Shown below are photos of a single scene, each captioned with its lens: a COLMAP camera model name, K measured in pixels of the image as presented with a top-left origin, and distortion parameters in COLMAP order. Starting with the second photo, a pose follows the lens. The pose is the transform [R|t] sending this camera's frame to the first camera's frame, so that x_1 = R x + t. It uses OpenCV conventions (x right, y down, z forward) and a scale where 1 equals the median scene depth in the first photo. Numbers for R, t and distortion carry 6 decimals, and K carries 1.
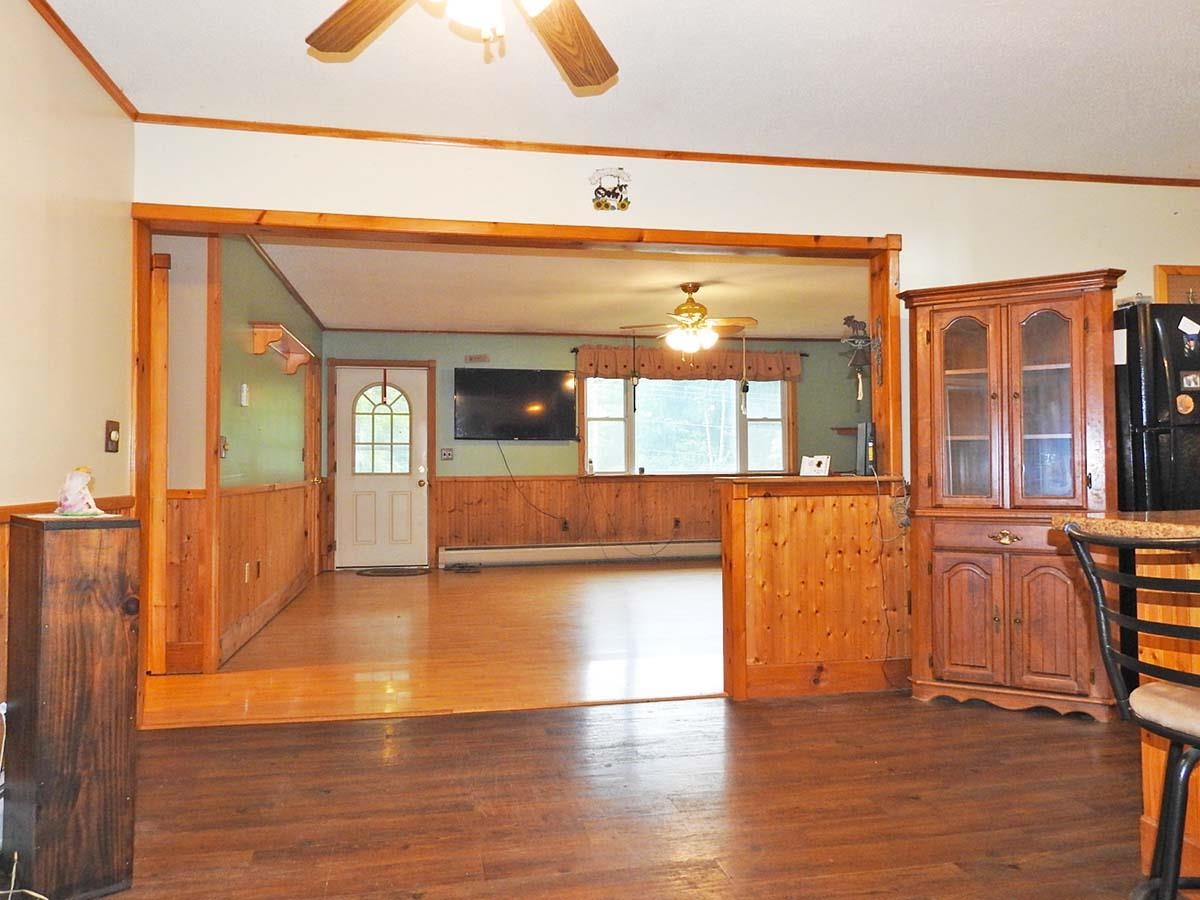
lens RADIAL K [[850.6, 0, 602.6], [0, 850.6, 446.3], [0, 0, 1]] dist [-0.010290, 0.005707]
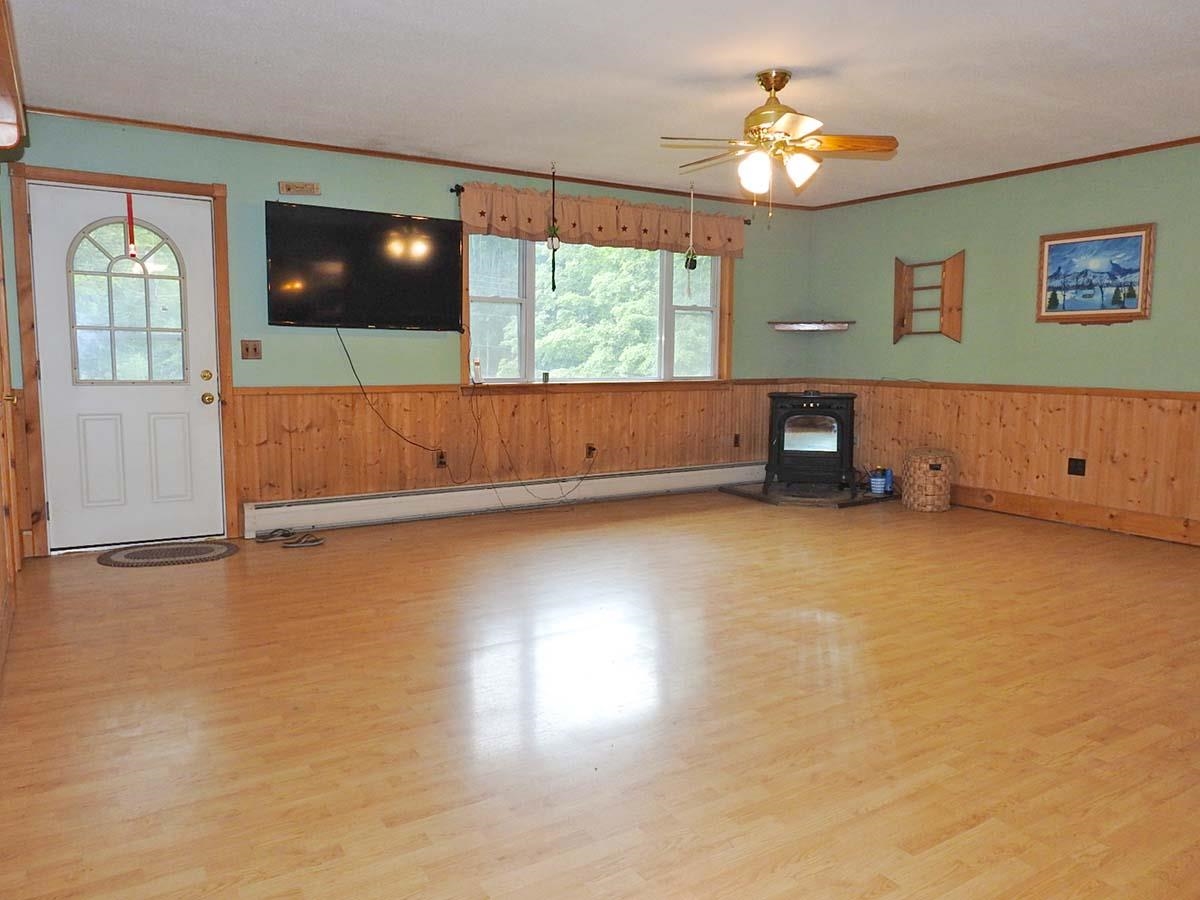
lens RADIAL K [[850.6, 0, 596.4], [0, 850.6, 445.8], [0, 0, 1]] dist [-0.010290, 0.005707]
pose [[0.932463, -0.024139, 0.360459, -0.171428], [-0.022899, 0.991810, 0.125656, -0.003807], [-0.360540, -0.125423, 0.924273, 0.347889]]
